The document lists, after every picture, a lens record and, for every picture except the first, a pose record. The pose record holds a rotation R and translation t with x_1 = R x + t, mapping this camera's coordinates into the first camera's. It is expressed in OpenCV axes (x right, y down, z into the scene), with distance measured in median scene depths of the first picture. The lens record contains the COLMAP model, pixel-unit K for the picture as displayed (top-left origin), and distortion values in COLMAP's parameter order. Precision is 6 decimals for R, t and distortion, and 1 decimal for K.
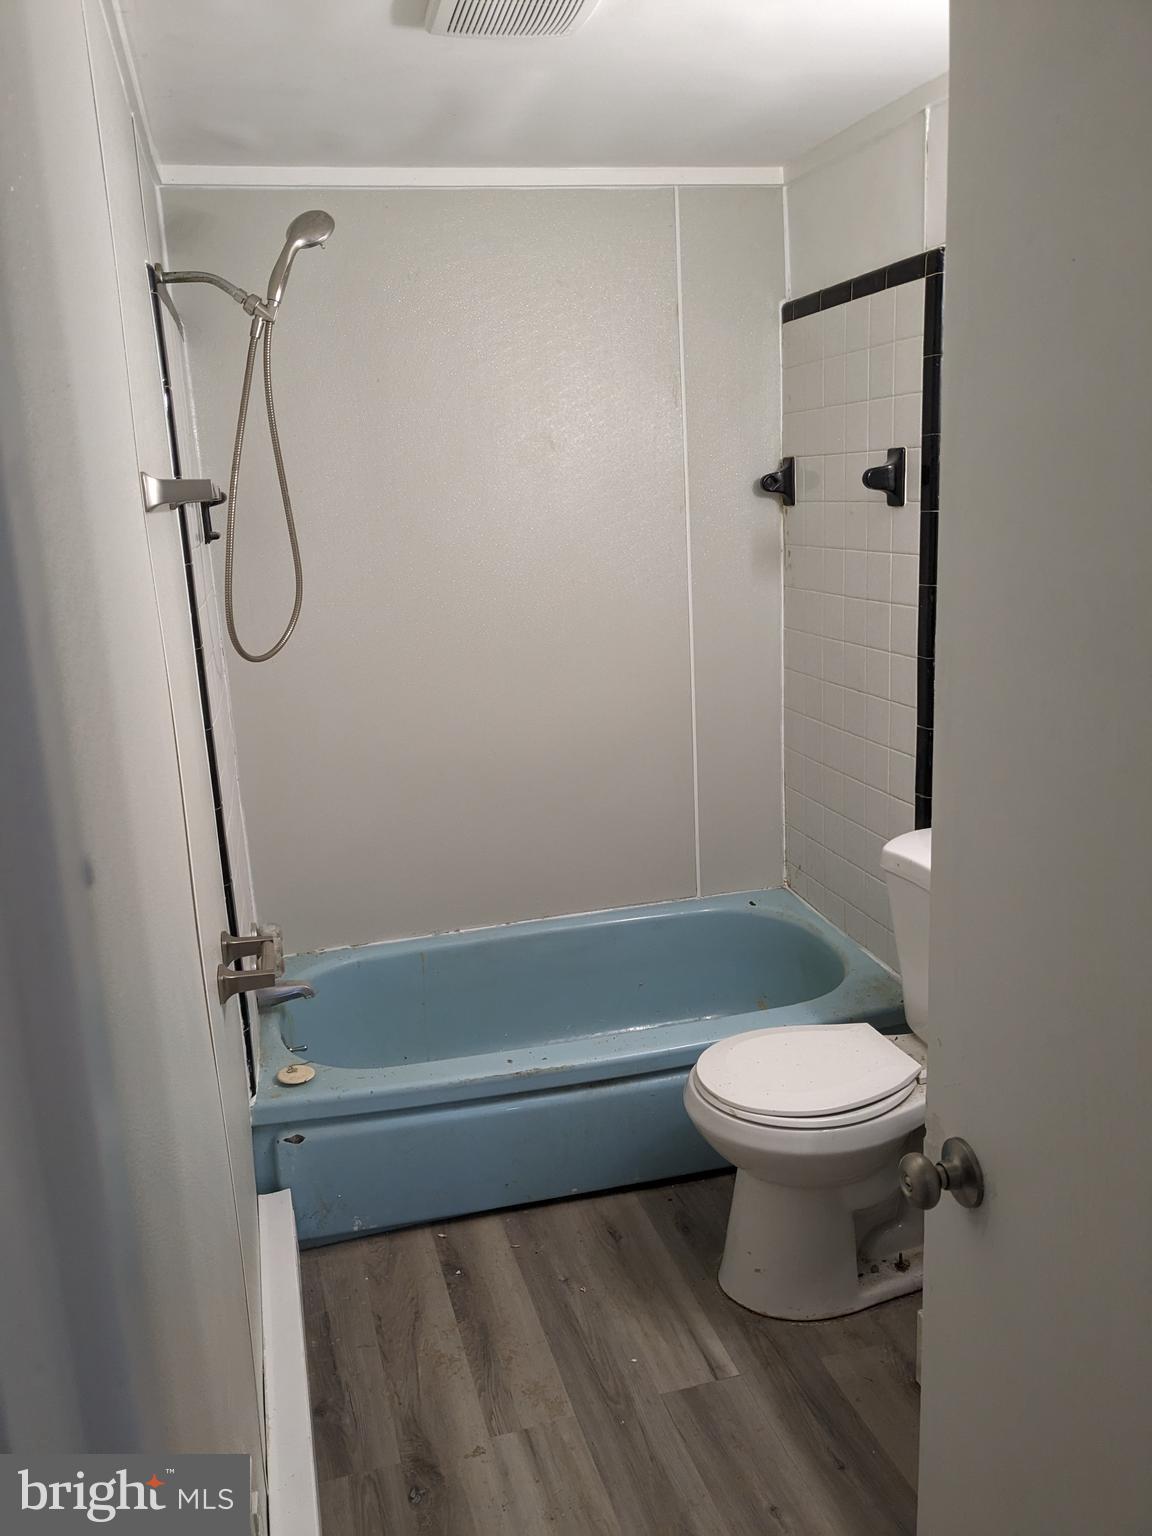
lens RADIAL K [[1218.6, 0, 569.0], [0, 1218.6, 769.1], [0, 0, 1]] dist [0.047475, -0.035415]
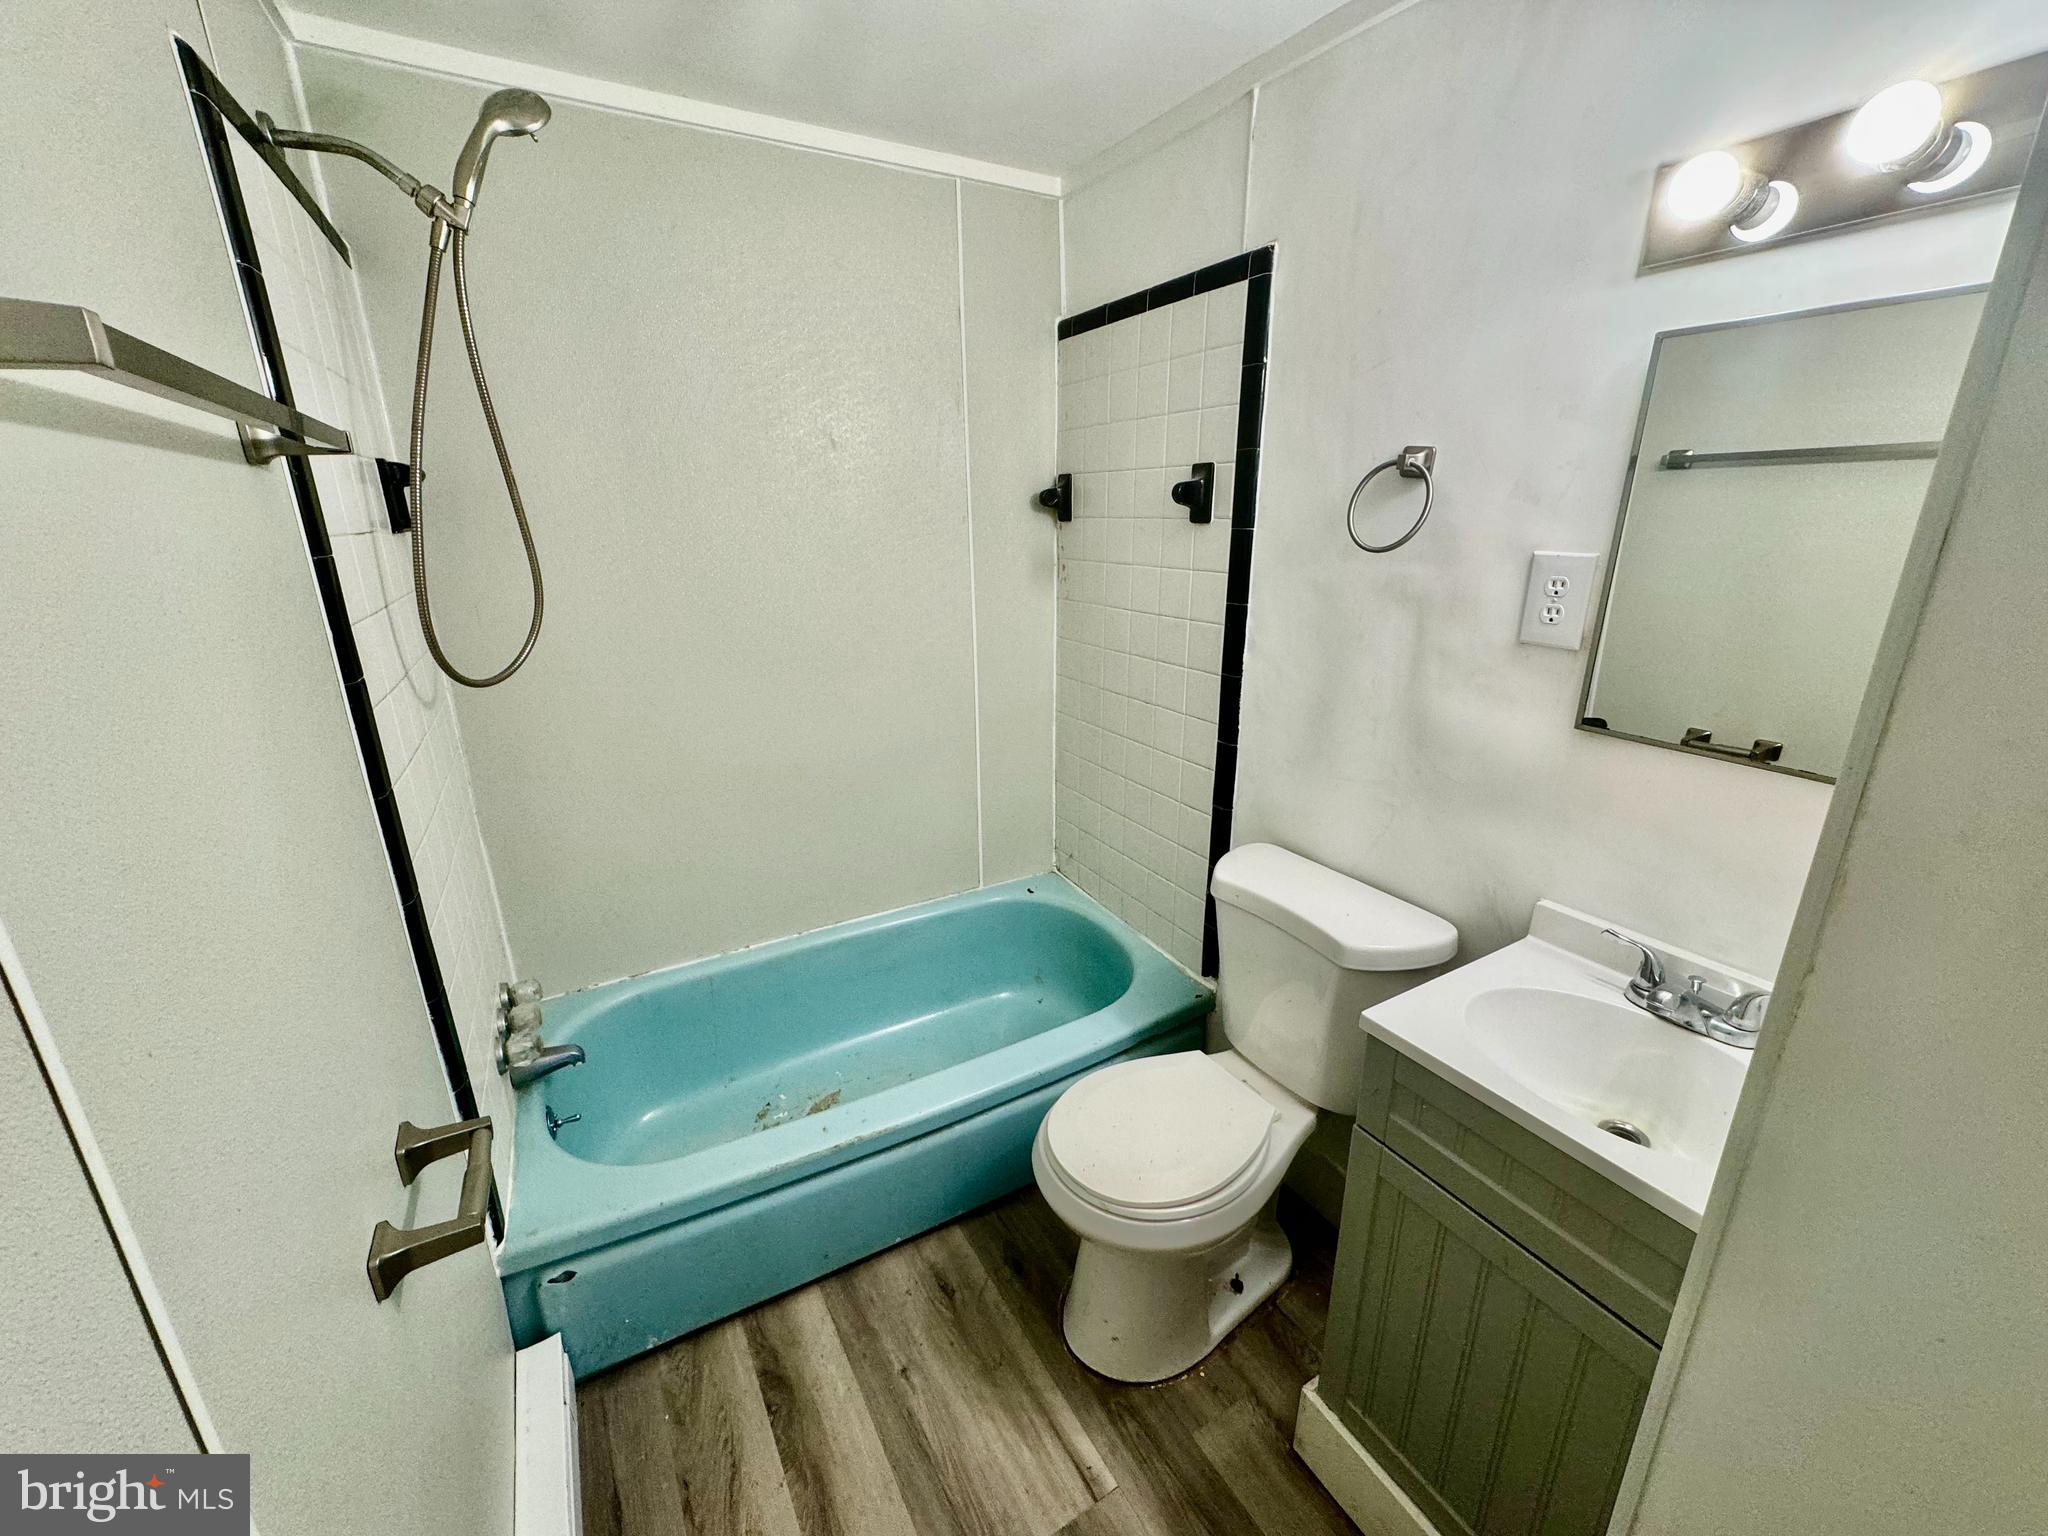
lens RADIAL K [[834.1, 0, 1041.1], [0, 834.1, 775.0], [0, 0, 1]] dist [0.001377, -0.000848]
pose [[0.961726, -0.037264, 0.271469, -0.054354], [0.018110, 0.997188, 0.072724, -0.065573], [-0.273415, -0.065024, 0.959696, 0.392671]]
